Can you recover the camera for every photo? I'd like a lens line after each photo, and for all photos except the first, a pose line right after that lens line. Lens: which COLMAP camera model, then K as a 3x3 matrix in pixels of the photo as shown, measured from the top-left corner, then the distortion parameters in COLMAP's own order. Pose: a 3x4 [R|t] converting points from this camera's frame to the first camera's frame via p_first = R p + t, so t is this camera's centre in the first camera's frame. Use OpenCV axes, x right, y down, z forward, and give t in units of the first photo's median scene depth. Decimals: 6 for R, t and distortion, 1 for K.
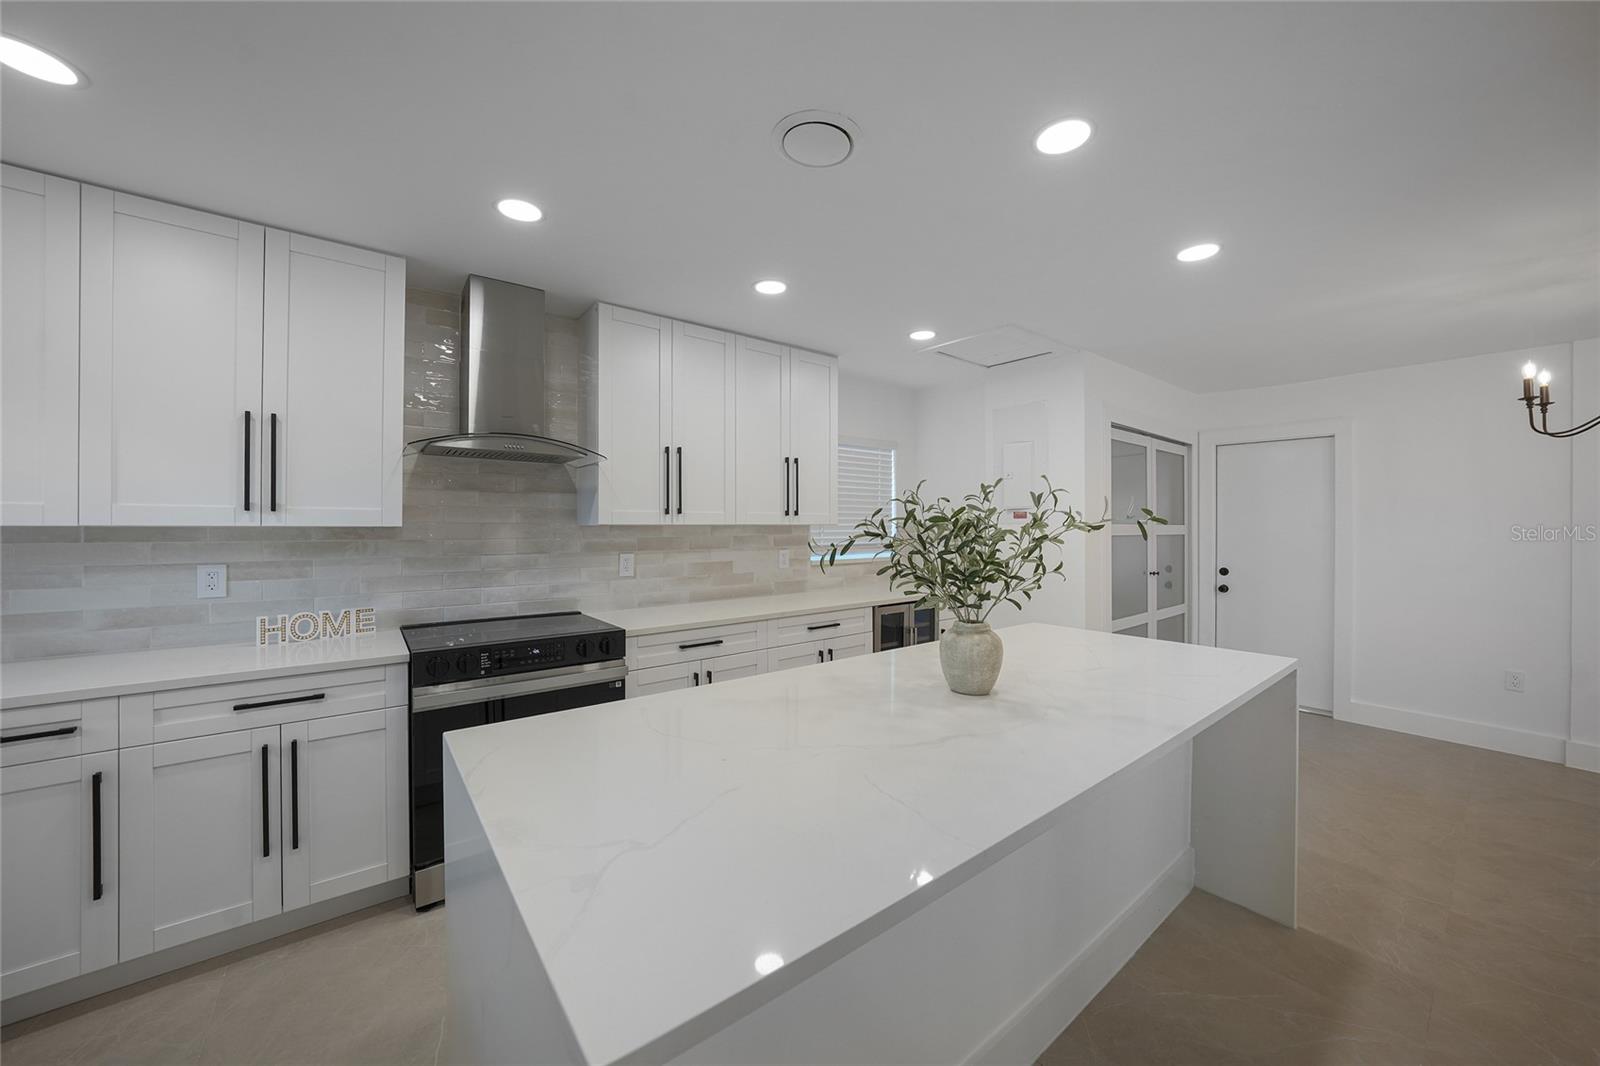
lens RADIAL K [[562.2, 0, 795.1], [0, 562.2, 525.5], [0, 0, 1]] dist [-0.019129, 0.000282]
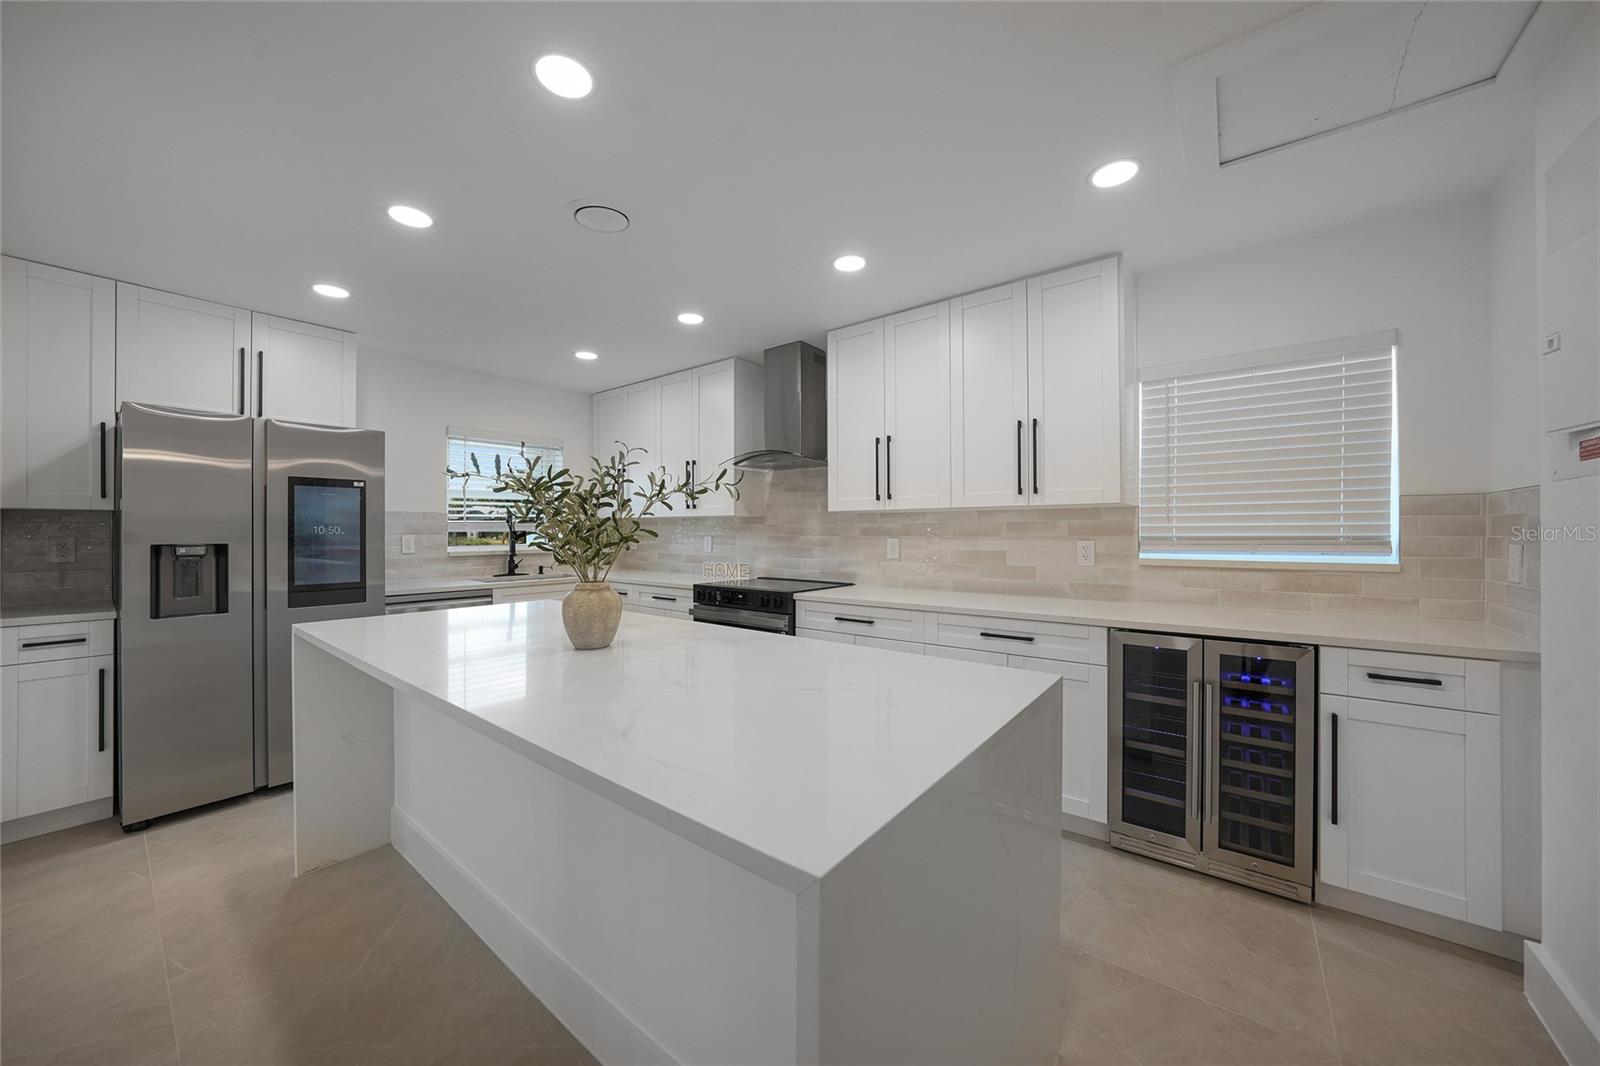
lens RADIAL K [[562.2, 0, 802.1], [0, 562.2, 535.1], [0, 0, 1]] dist [-0.019129, 0.000282]
pose [[0.258879, 0.005256, -0.965896, 0.720901], [0.001749, 0.999981, 0.005911, 0.037085], [0.965908, -0.003220, 0.258865, 0.536967]]
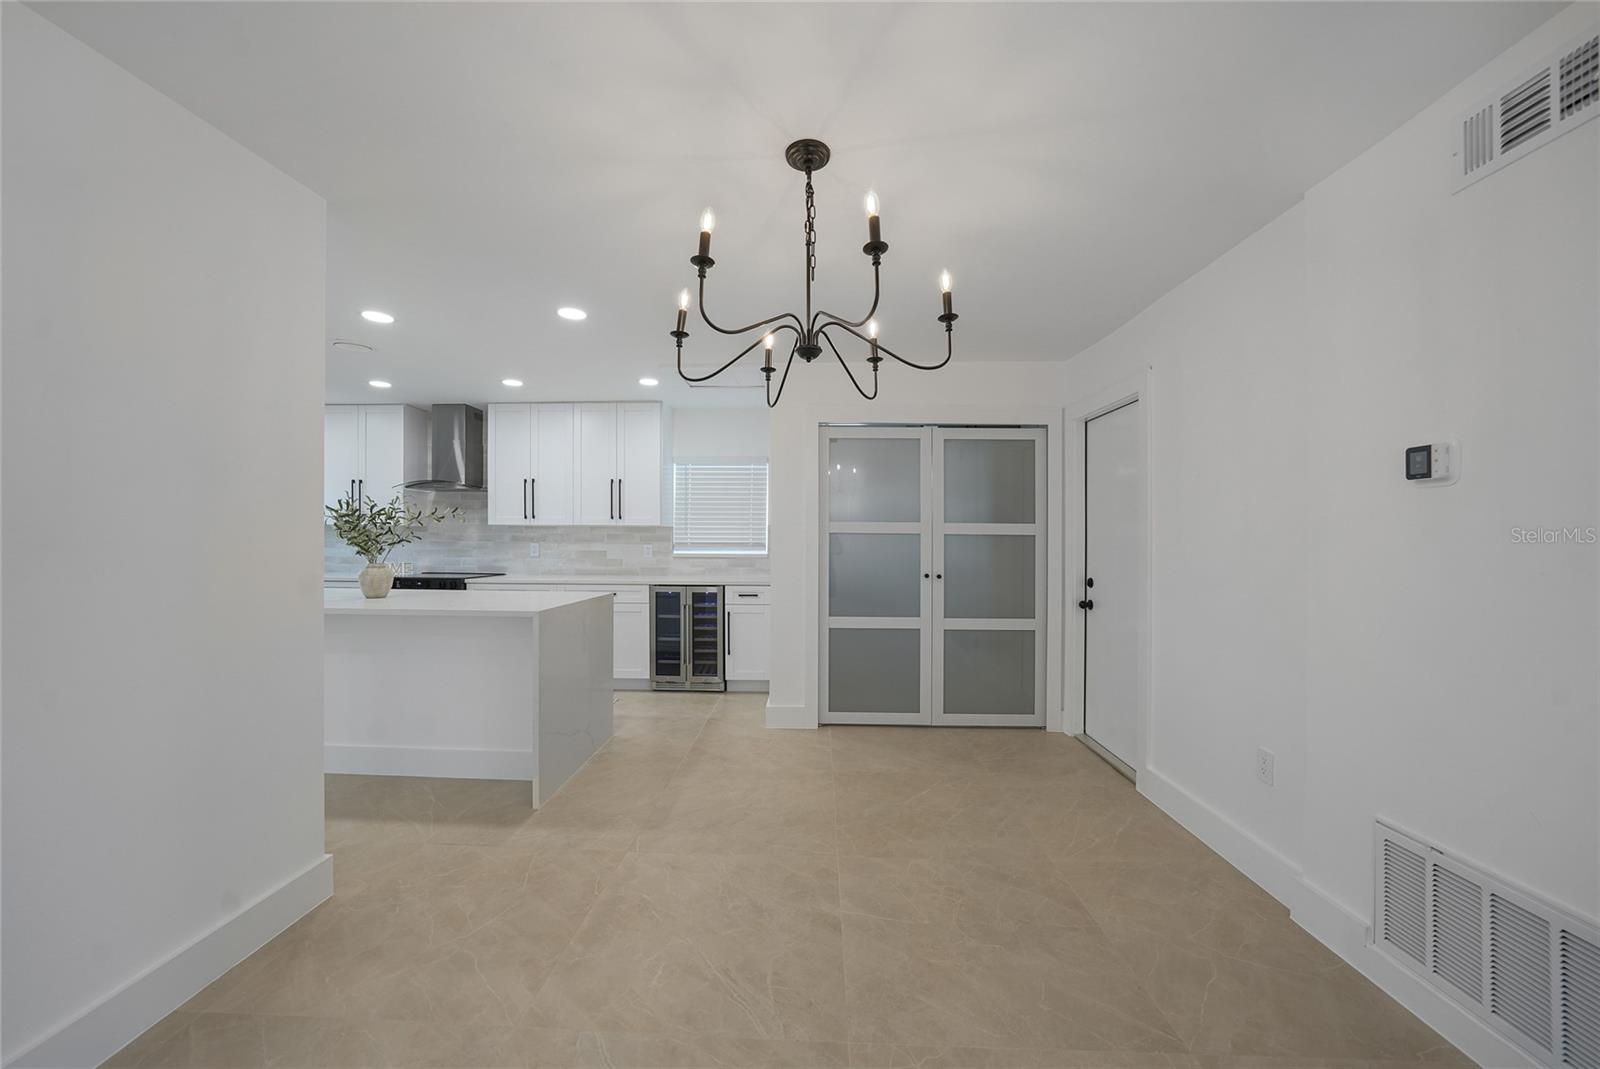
lens RADIAL K [[562.2, 0, 796.6], [0, 562.2, 542.4], [0, 0, 1]] dist [-0.019129, 0.000282]
pose [[0.773898, 0.007208, -0.633269, 1.375192], [-0.006431, 0.999973, 0.003523, 0.037446], [0.633277, 0.001347, 0.773924, 0.192076]]
